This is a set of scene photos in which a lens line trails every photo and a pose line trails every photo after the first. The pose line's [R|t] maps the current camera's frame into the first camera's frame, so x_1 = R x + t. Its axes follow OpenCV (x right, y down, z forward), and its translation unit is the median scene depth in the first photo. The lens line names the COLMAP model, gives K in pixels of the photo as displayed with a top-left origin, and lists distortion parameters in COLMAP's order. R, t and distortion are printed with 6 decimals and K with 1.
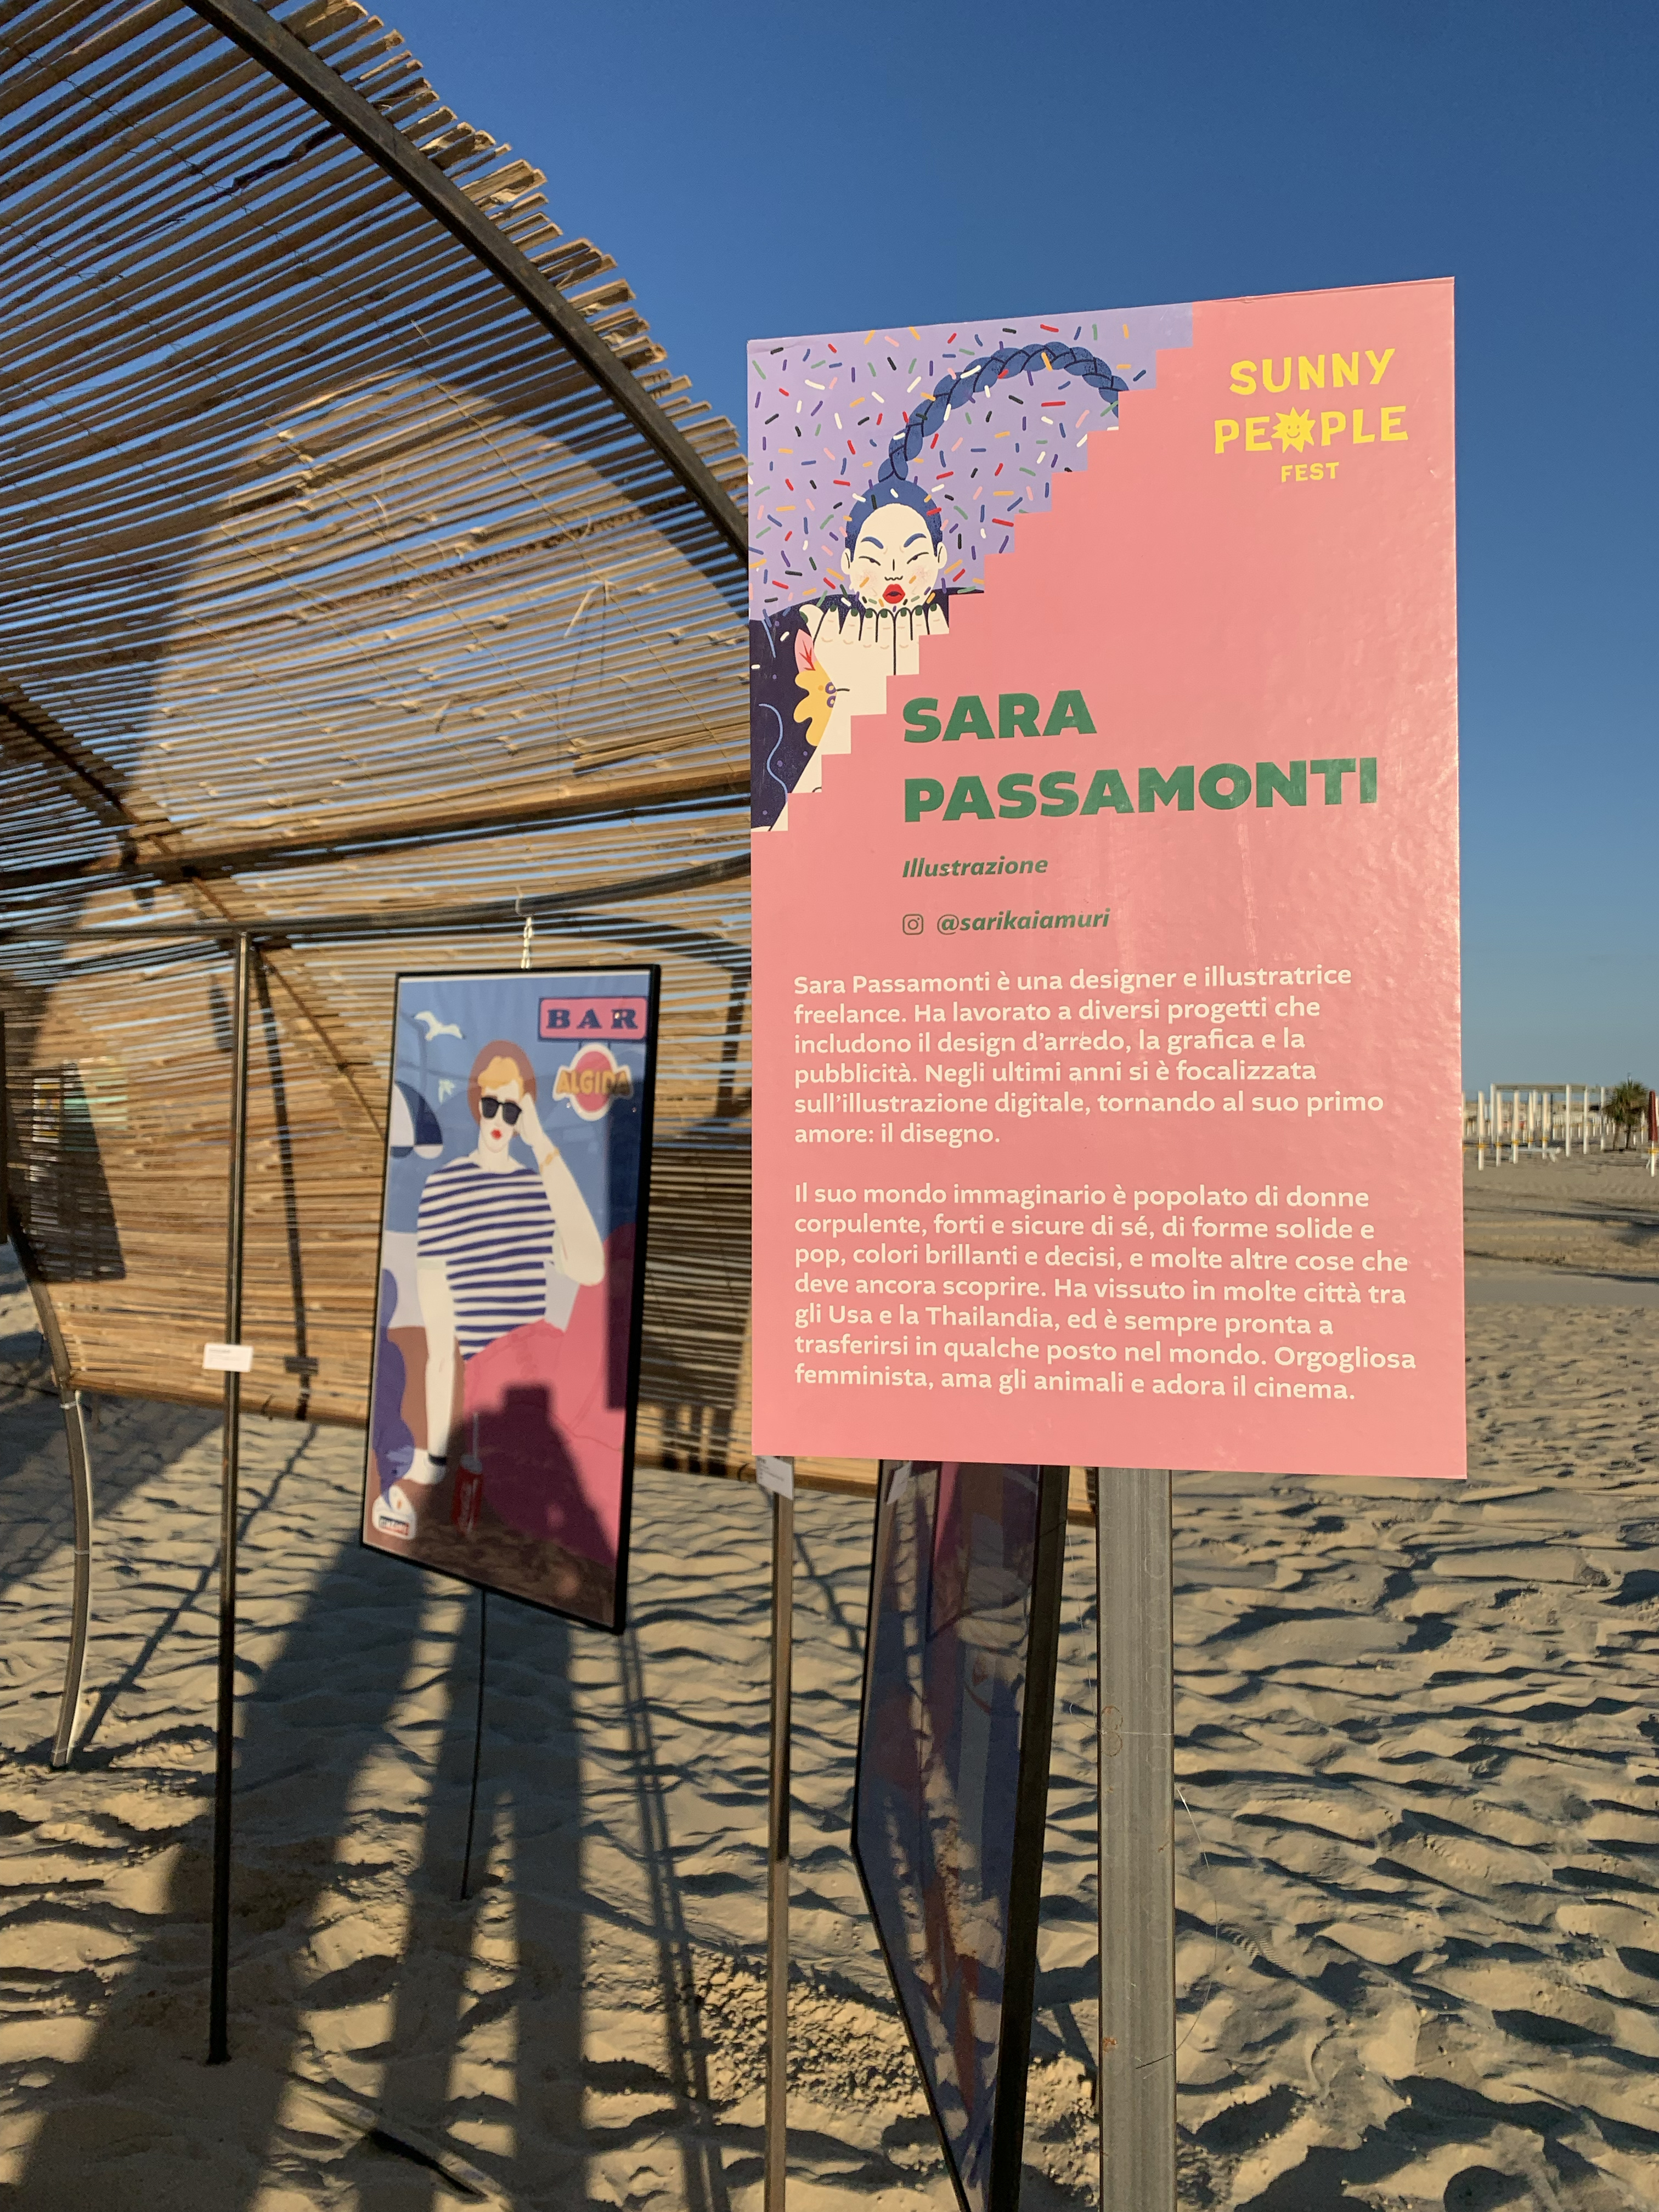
lens RADIAL K [[1617.2, 0, 829.5], [0, 1617.2, 1106.0], [0, 0, 1]] dist [0.082599, -0.000704]
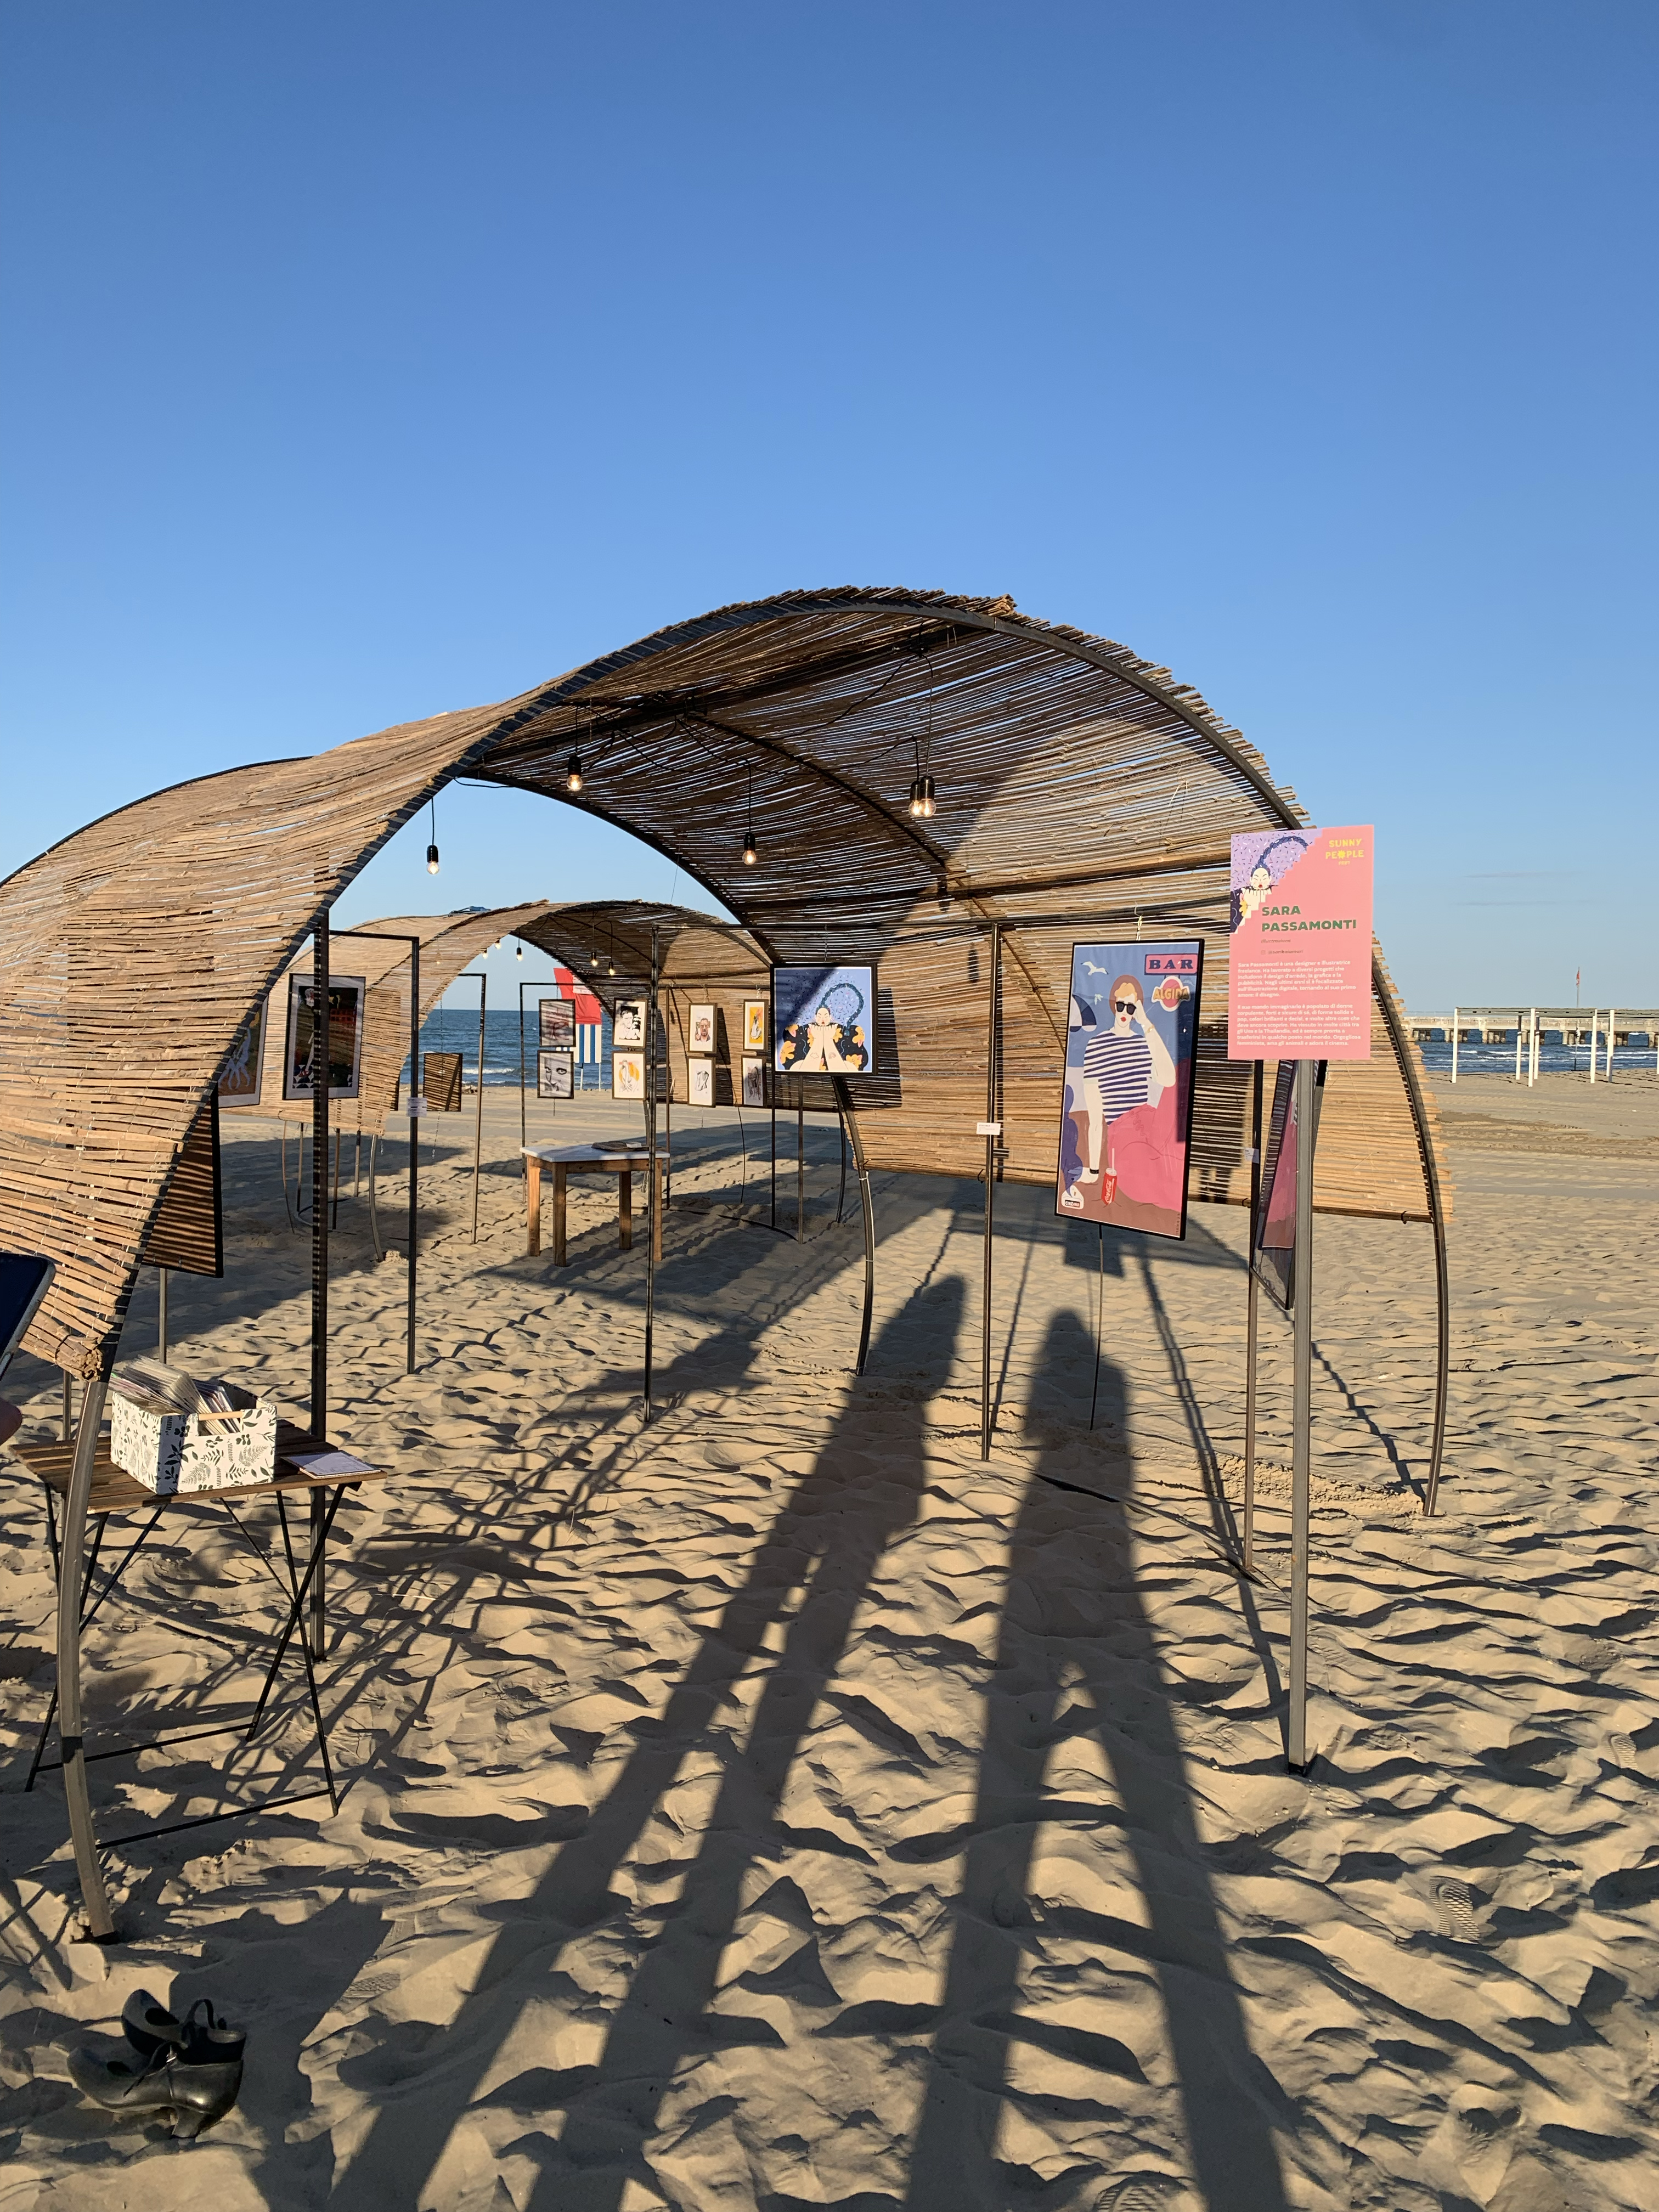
lens RADIAL K [[1617.2, 0, 829.5], [0, 1617.2, 1106.0], [0, 0, 1]] dist [0.082599, -0.000704]
pose [[0.948568, 0.017417, -0.316093, 0.100686], [-0.003826, 0.999043, 0.043567, 0.038986], [0.316549, -0.040117, 0.947727, -1.114503]]
